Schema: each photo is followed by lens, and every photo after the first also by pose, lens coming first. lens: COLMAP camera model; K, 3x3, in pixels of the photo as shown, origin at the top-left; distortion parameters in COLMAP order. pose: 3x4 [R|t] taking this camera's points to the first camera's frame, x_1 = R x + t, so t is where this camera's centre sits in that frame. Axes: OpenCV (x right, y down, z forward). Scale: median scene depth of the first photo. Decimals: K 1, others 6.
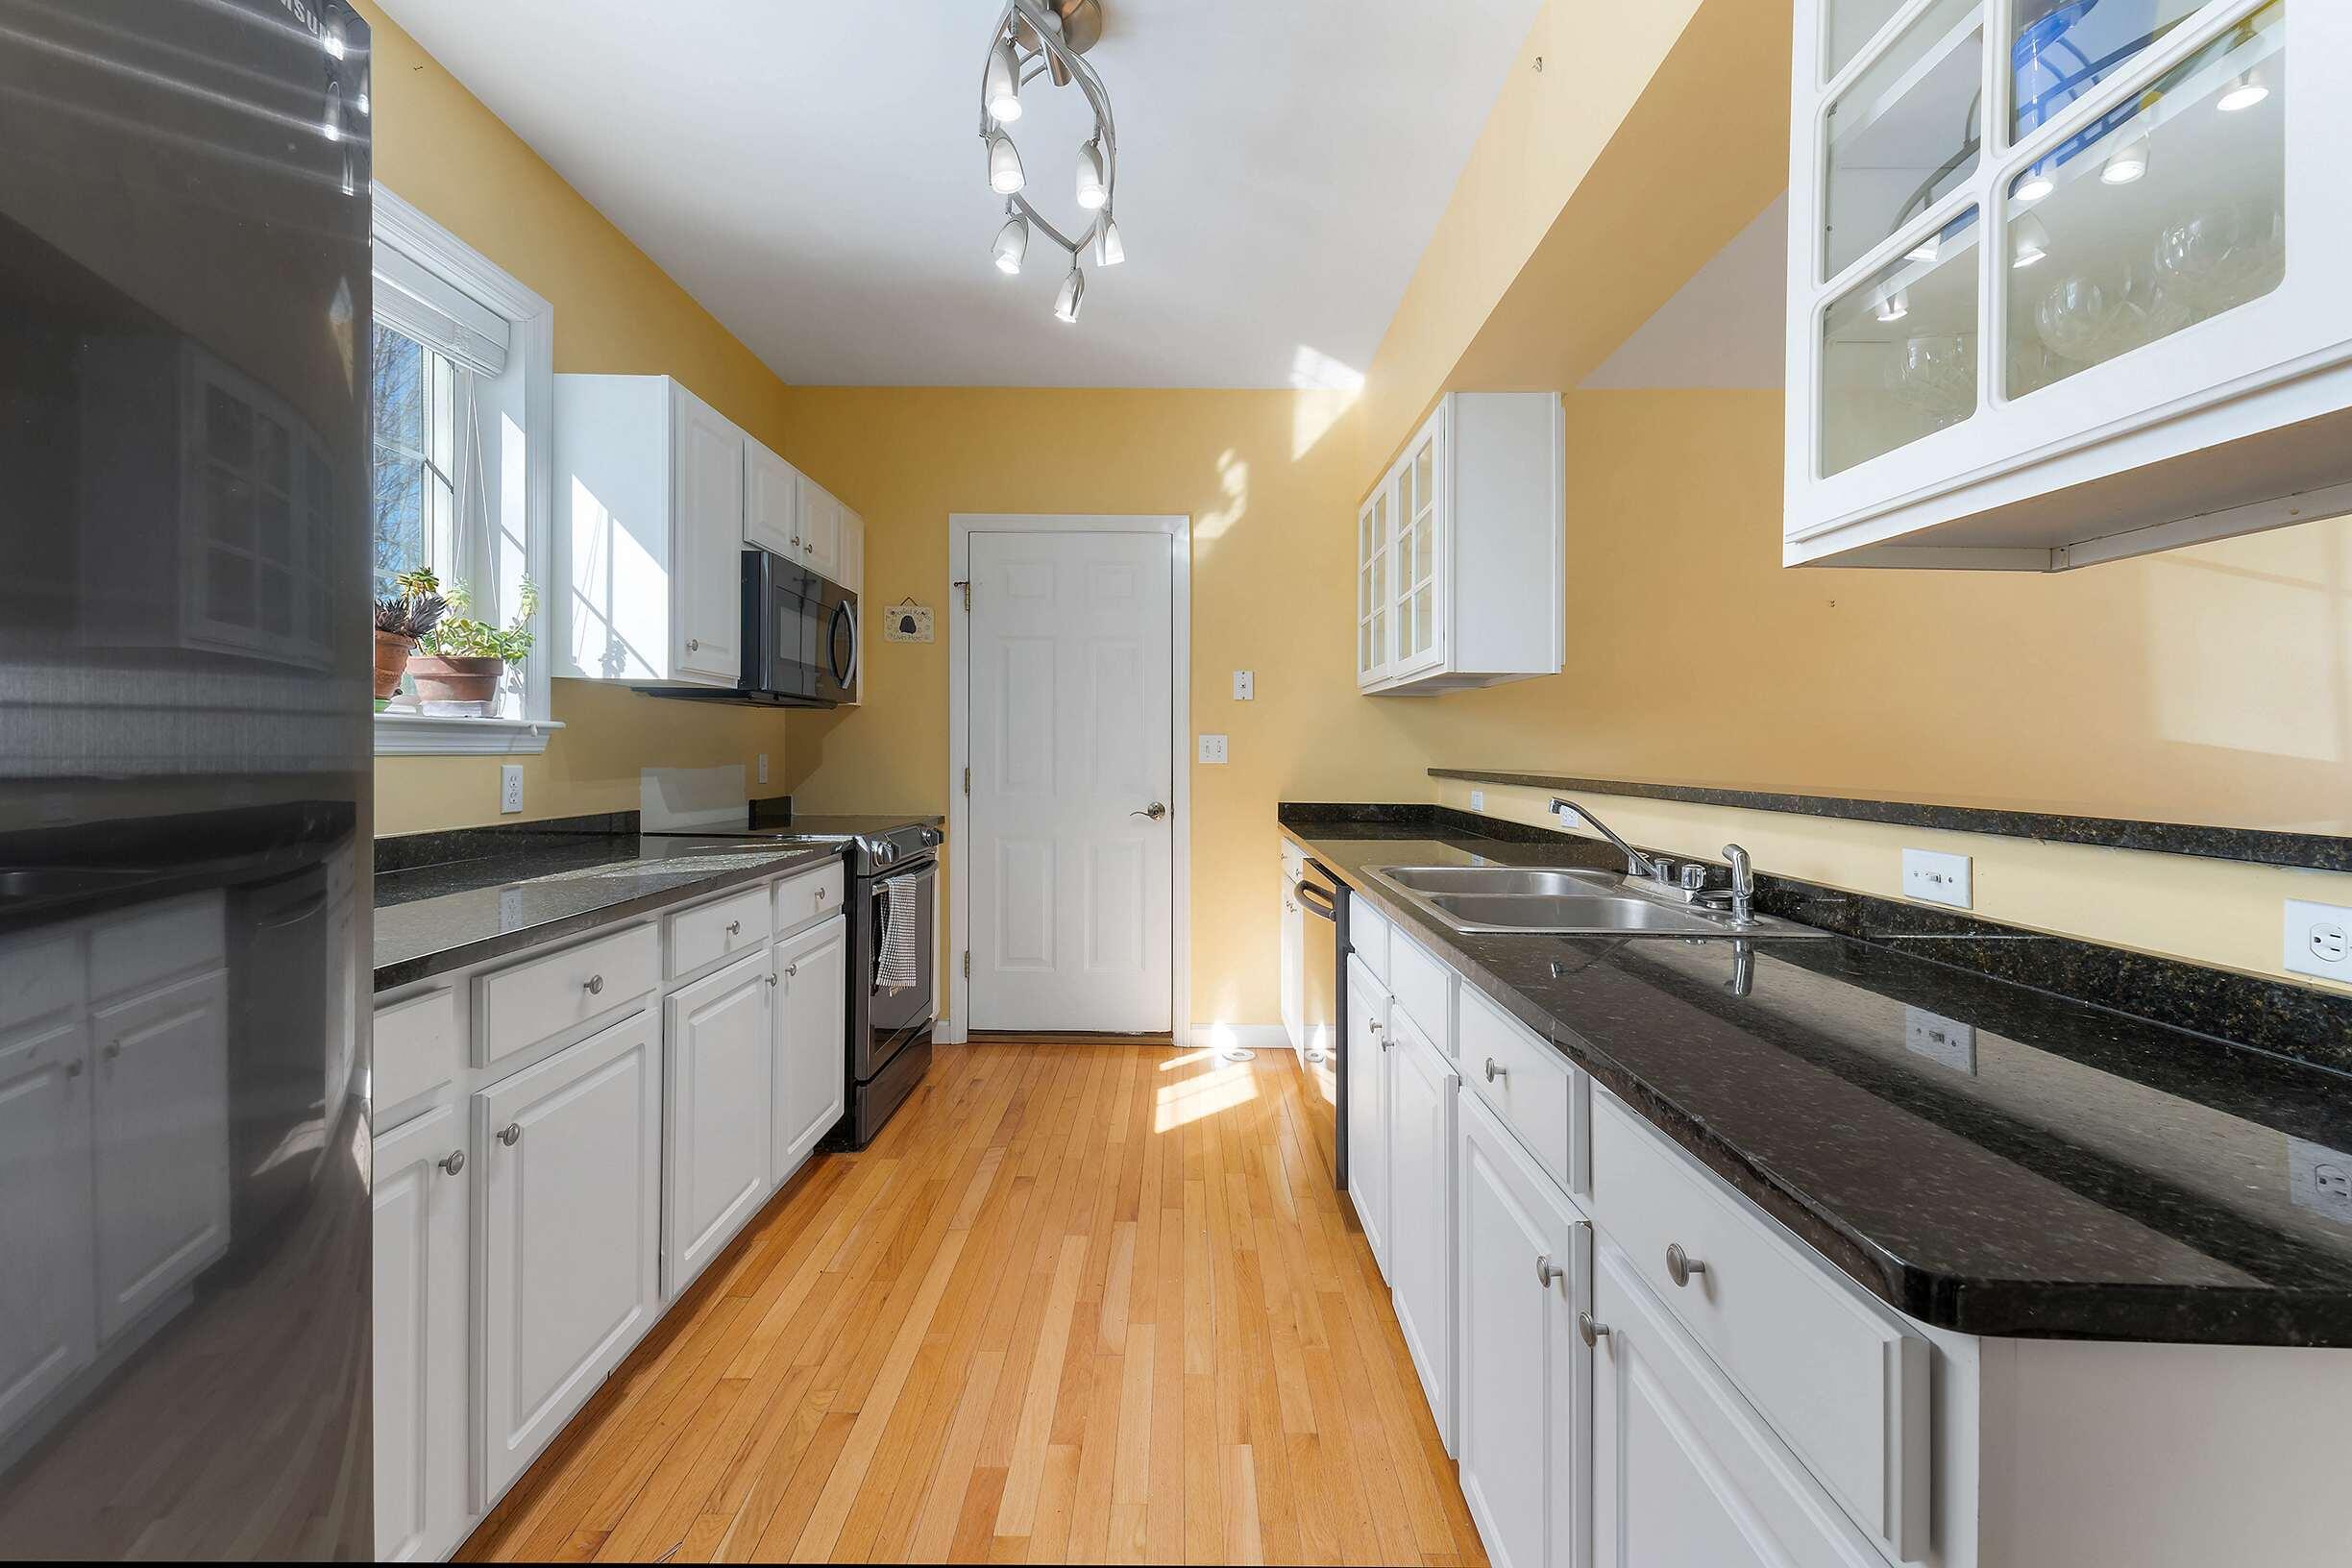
lens RADIAL K [[981.4, 0, 1171.8], [0, 981.4, 752.5], [0, 0, 1]] dist [0.020400, 0.000315]
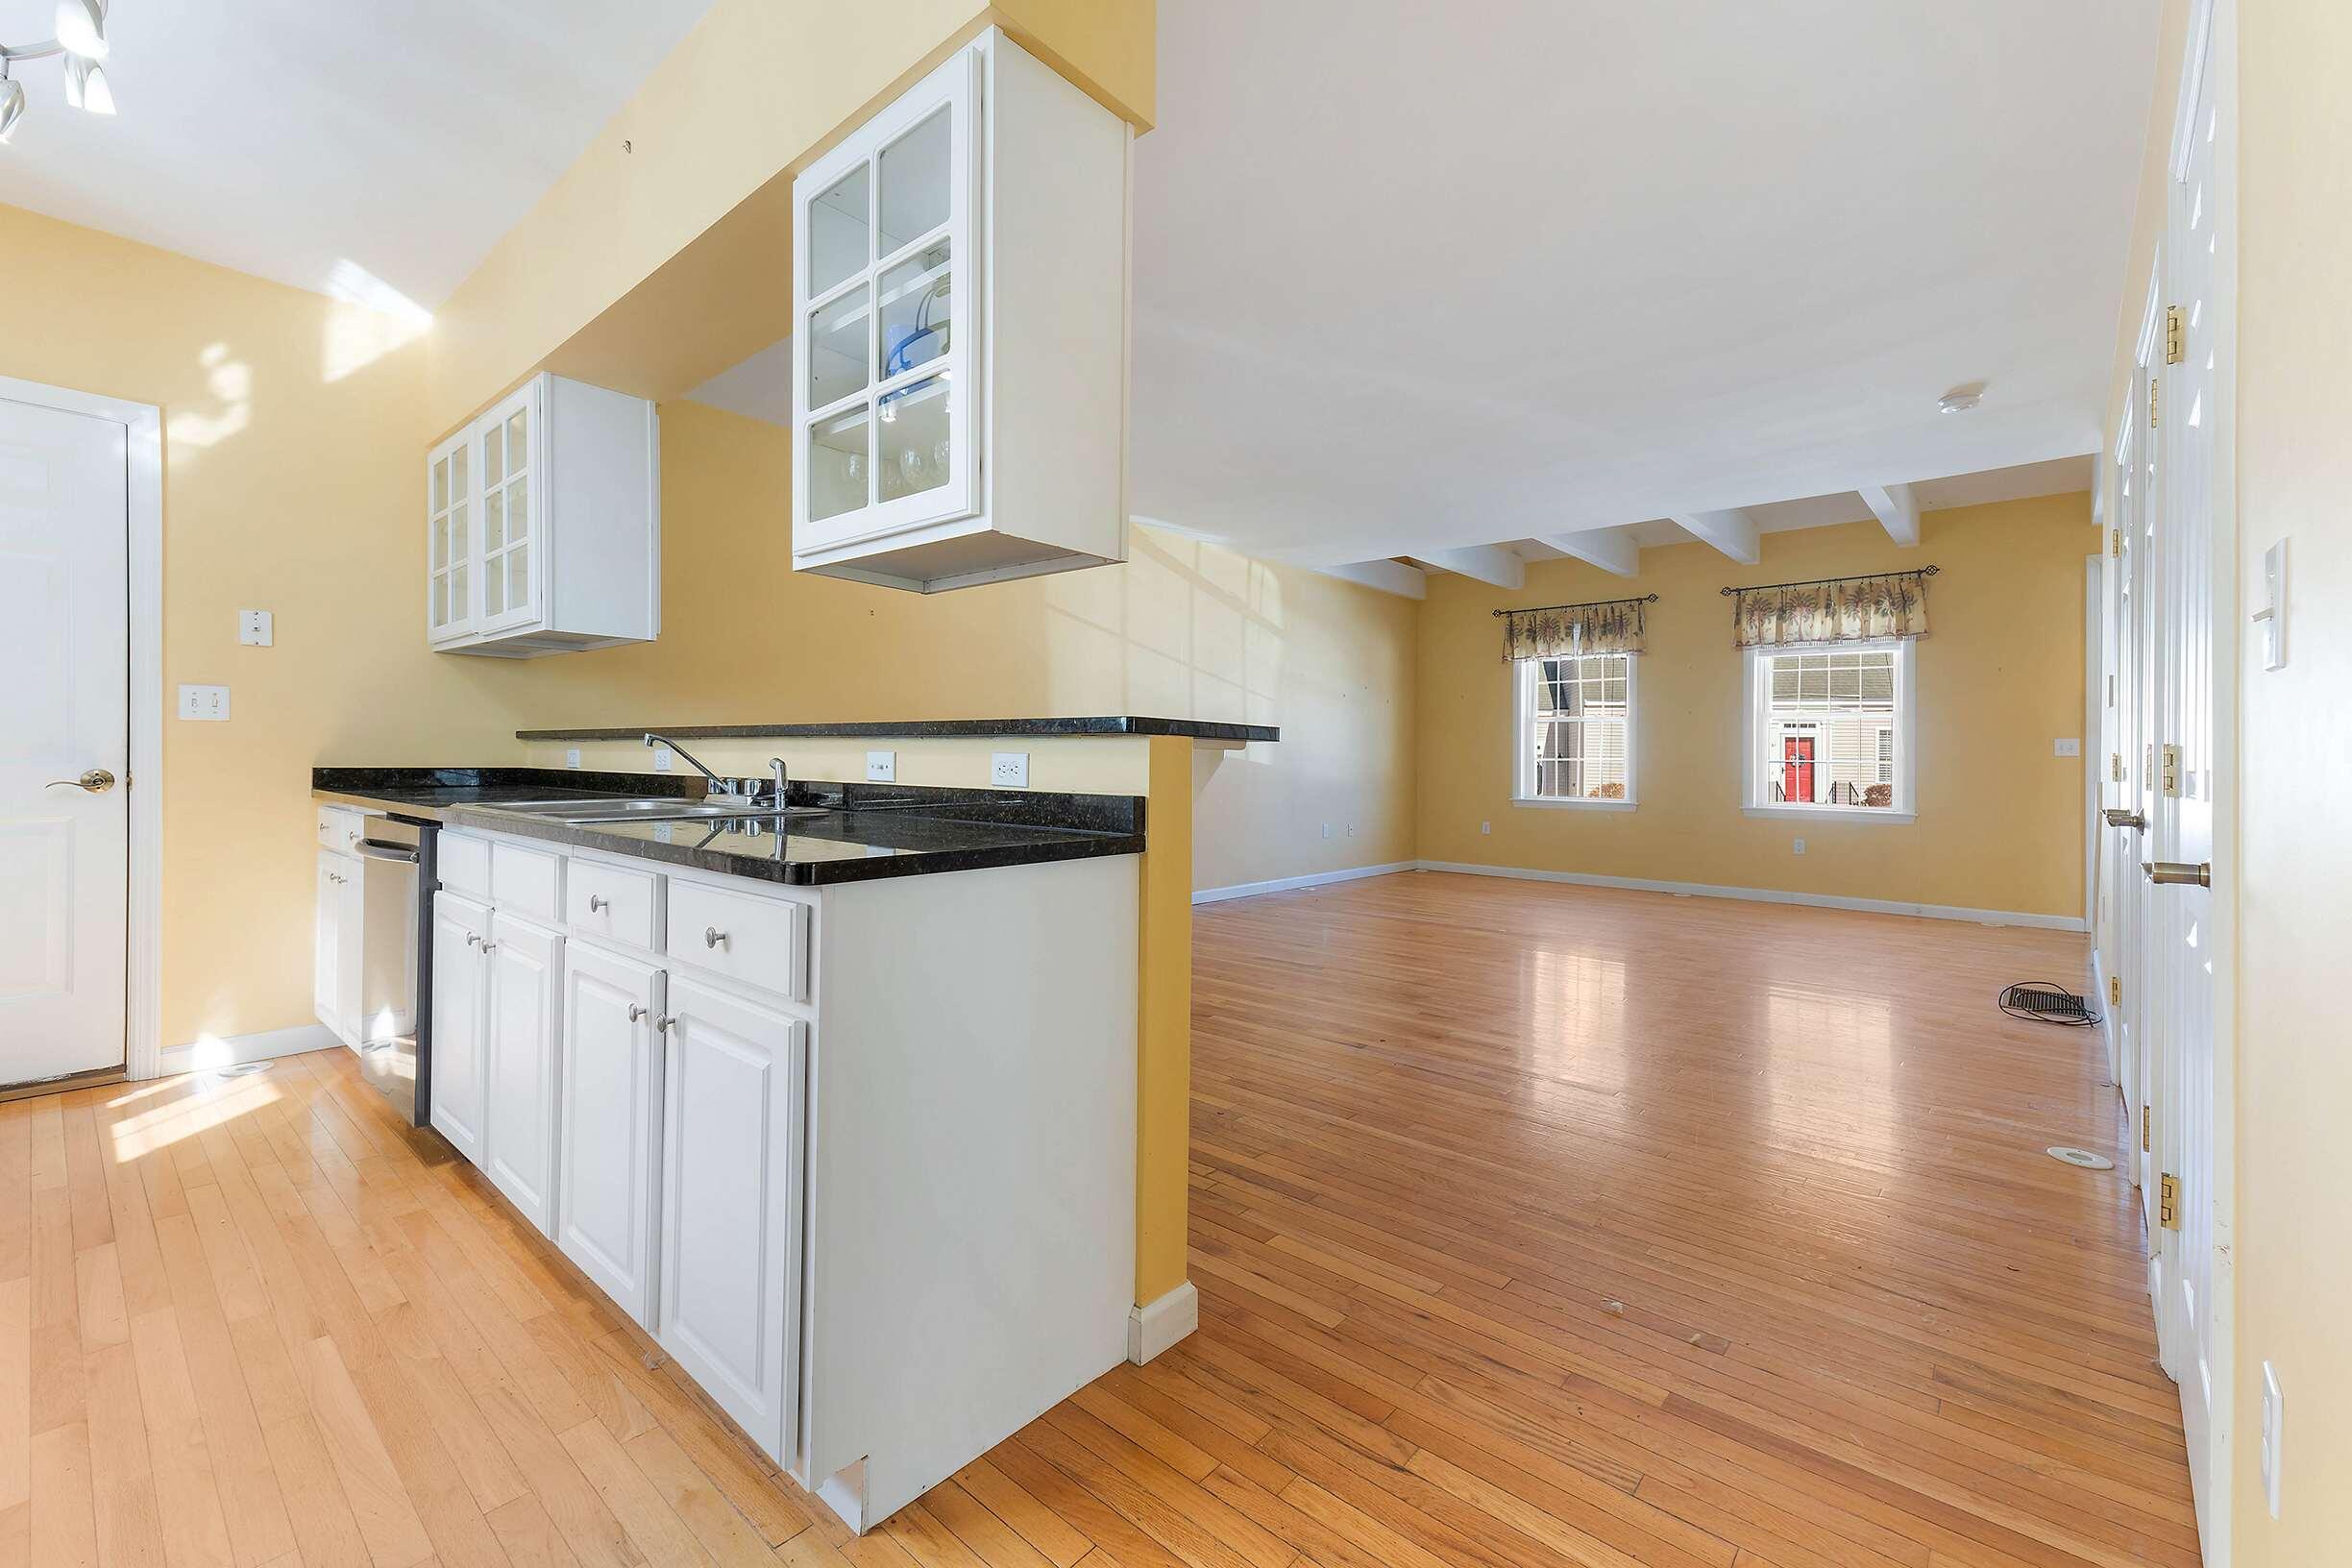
lens RADIAL K [[981.4, 0, 1171.8], [0, 981.4, 752.5], [0, 0, 1]] dist [0.020400, 0.000315]
pose [[0.657398, 0.002419, 0.753540, -0.083671], [-0.007558, 0.999966, 0.003385, 0.042544], [-0.753505, -0.007921, 0.657394, -0.229285]]
